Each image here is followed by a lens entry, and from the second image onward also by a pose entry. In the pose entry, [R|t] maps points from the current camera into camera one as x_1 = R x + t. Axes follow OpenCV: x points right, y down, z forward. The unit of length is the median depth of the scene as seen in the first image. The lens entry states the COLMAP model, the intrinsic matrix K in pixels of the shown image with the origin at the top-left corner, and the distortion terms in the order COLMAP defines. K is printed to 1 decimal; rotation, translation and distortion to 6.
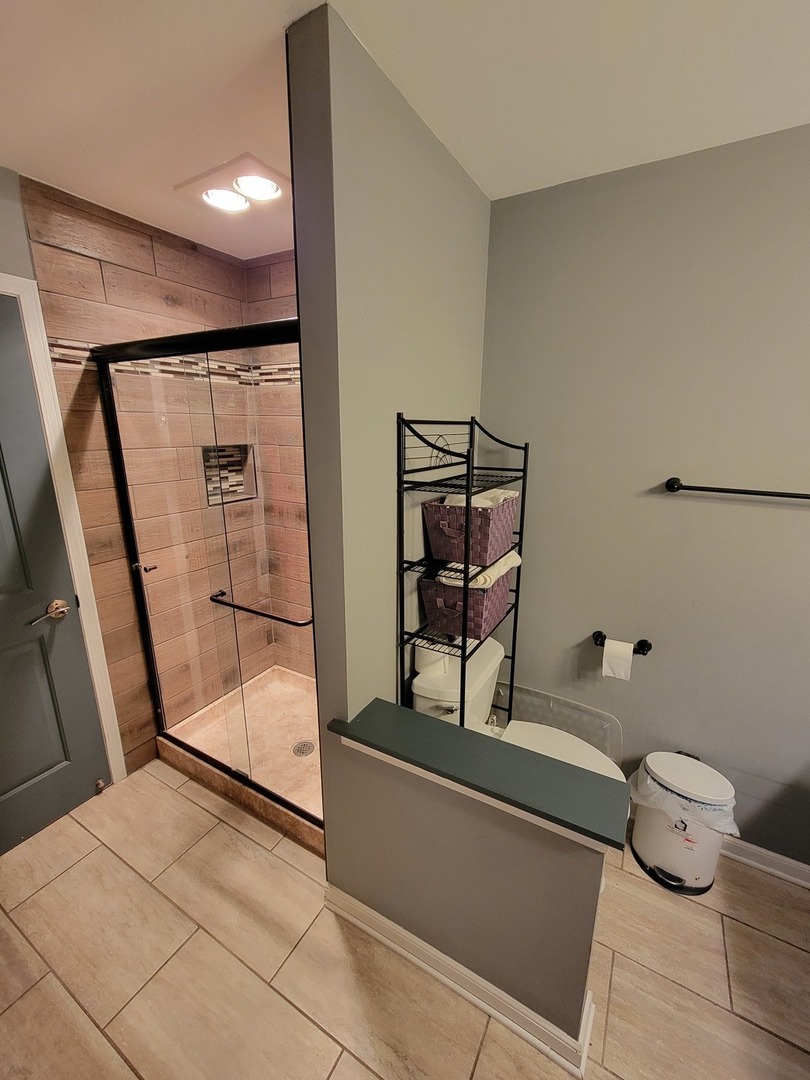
lens RADIAL K [[441.8, 0, 409.8], [0, 441.8, 537.3], [0, 0, 1]] dist [0.000900, -0.000144]
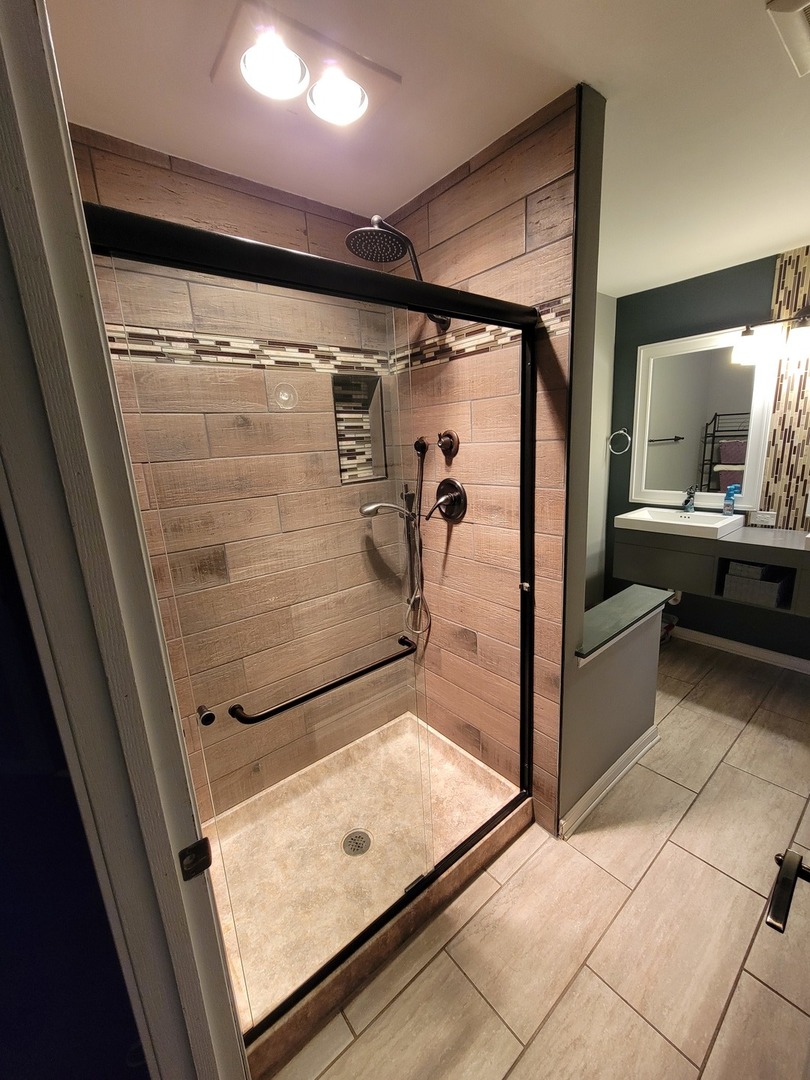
lens RADIAL K [[441.8, 0, 409.1], [0, 441.8, 543.2], [0, 0, 1]] dist [0.000900, -0.000144]
pose [[0.353897, -0.233297, 0.905721, -1.046274], [0.294627, 0.946895, 0.128782, -0.110947], [-0.887667, 0.221274, 0.403839, 0.671010]]
